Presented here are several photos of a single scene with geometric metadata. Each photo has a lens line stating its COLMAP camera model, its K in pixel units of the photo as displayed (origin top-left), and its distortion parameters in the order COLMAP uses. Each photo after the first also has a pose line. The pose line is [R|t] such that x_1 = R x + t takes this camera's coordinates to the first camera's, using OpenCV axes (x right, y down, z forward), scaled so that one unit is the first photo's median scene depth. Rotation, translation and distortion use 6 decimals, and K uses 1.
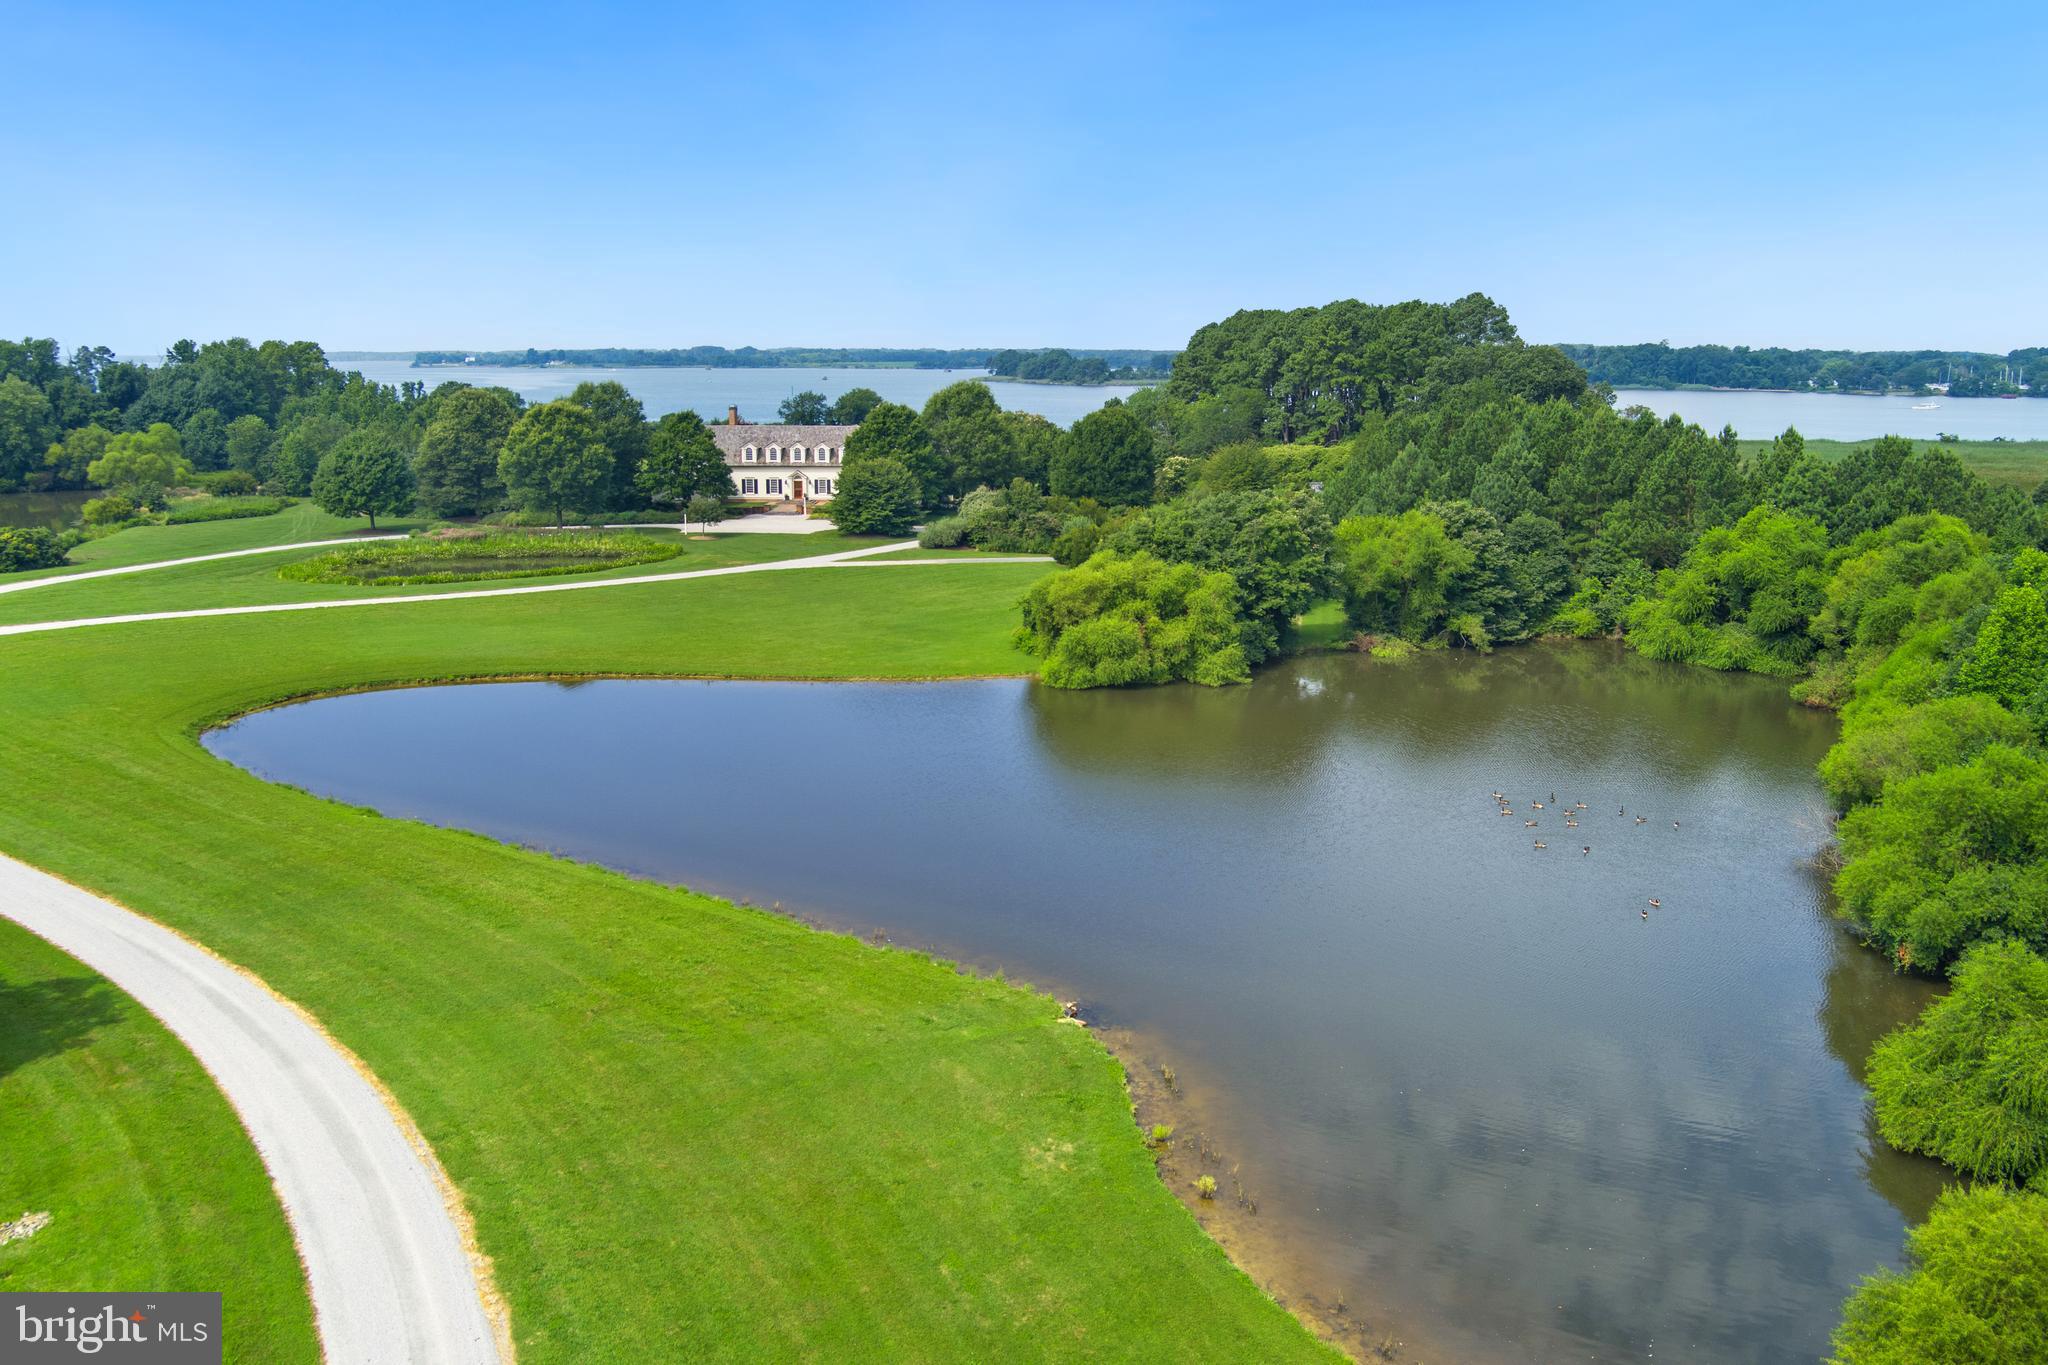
lens RADIAL K [[1672.1, 0, 1006.6], [0, 1672.1, 666.4], [0, 0, 1]] dist [-0.074773, 0.009724]
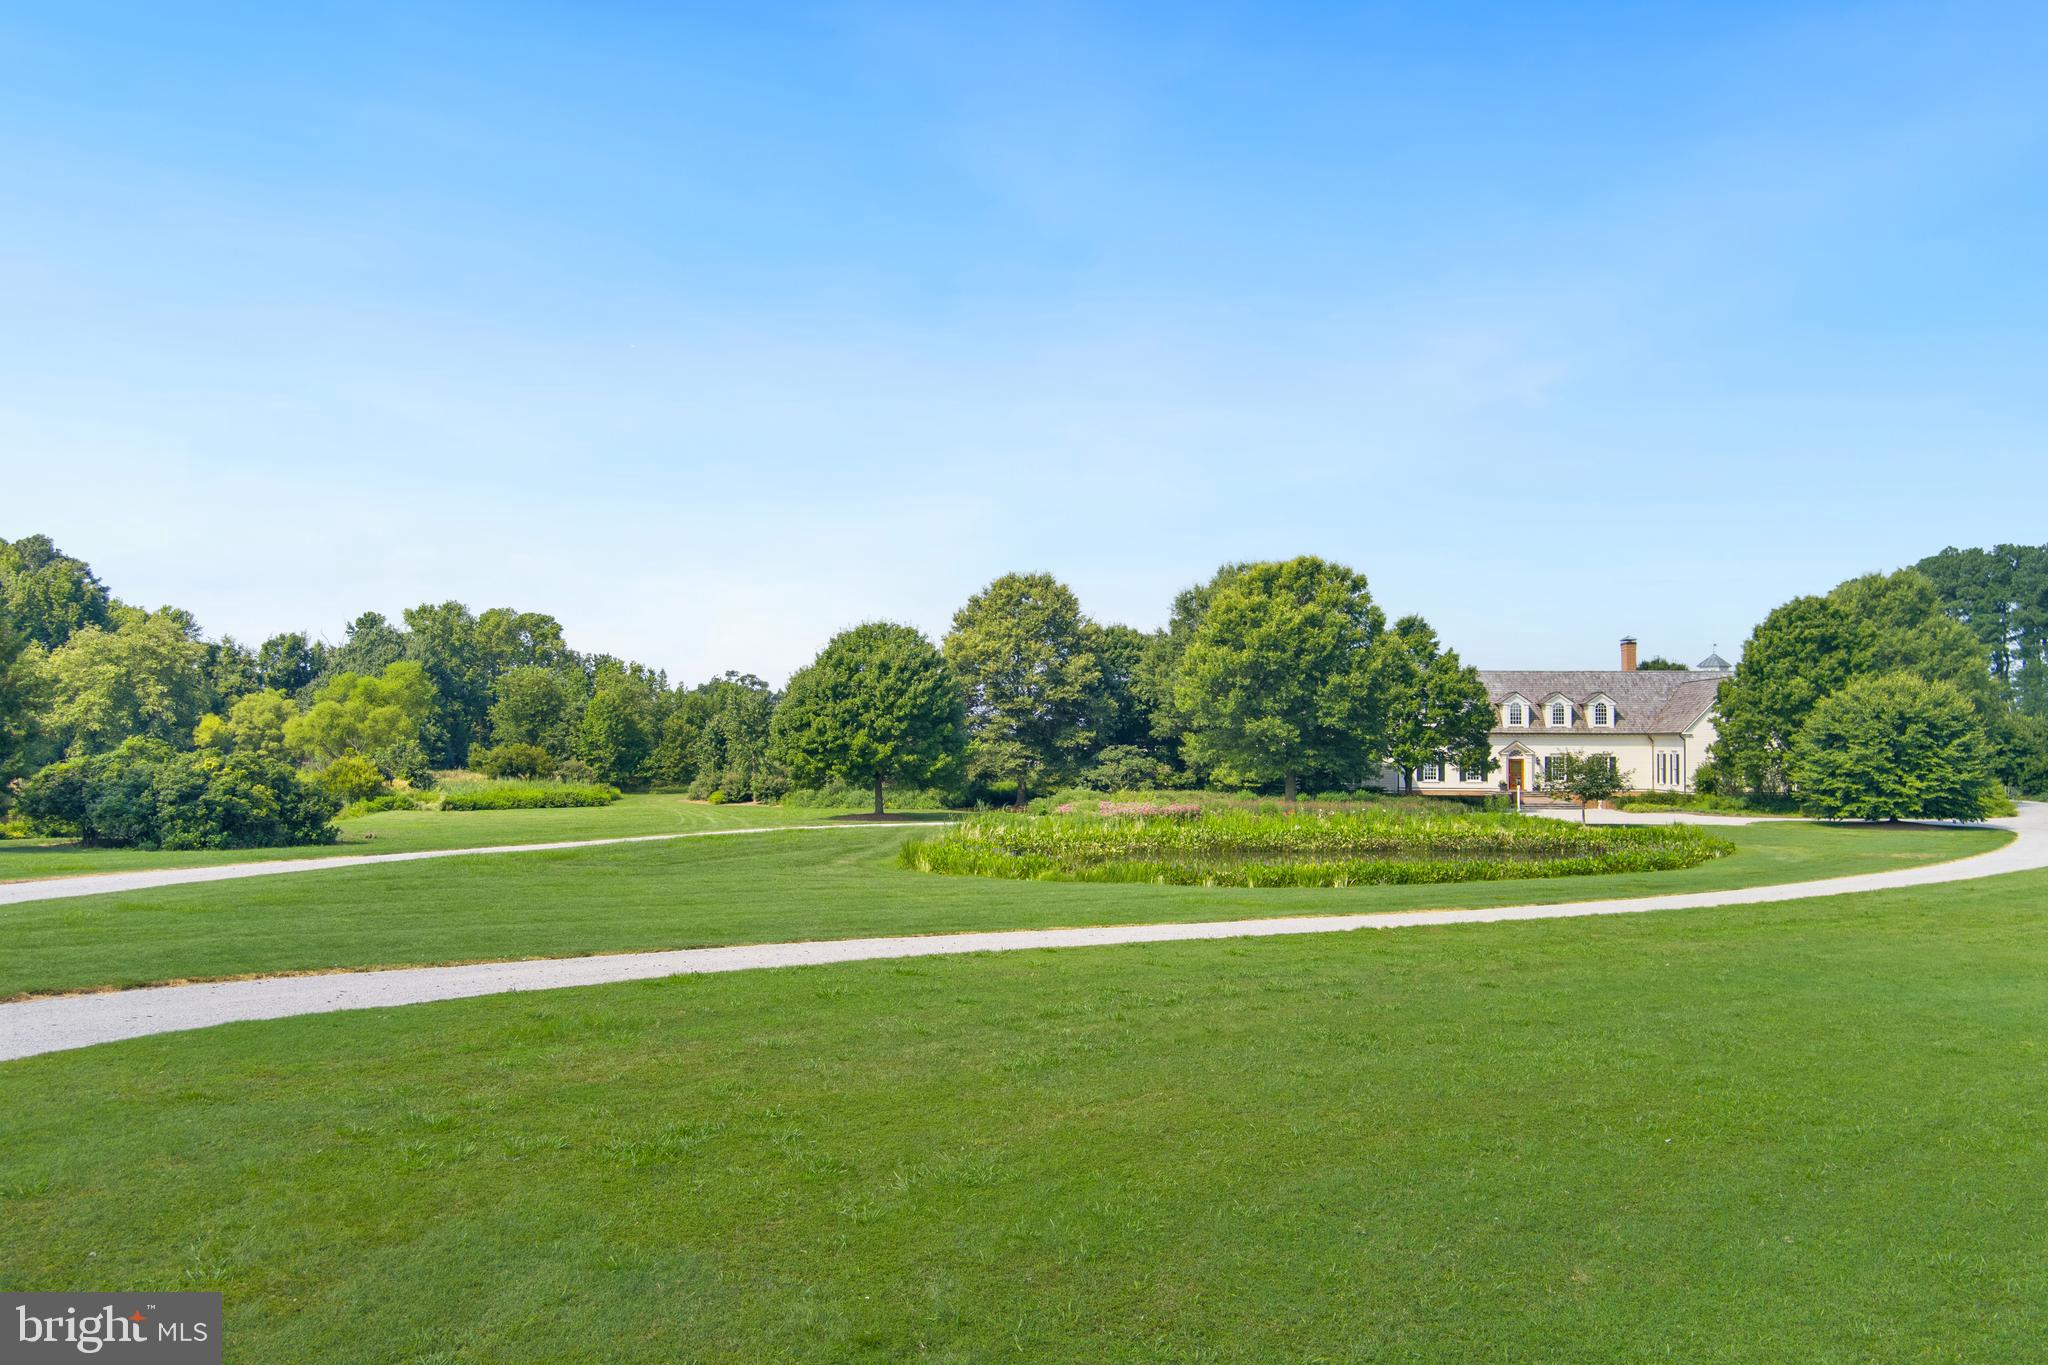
lens RADIAL K [[1672.1, 0, 995.4], [0, 1672.1, 645.9], [0, 0, 1]] dist [-0.074773, 0.009724]
pose [[0.999246, 0.002714, -0.038740, -0.281018], [-0.012012, 0.970235, -0.241869, -0.007613], [0.036931, 0.242151, 0.969535, 0.419834]]
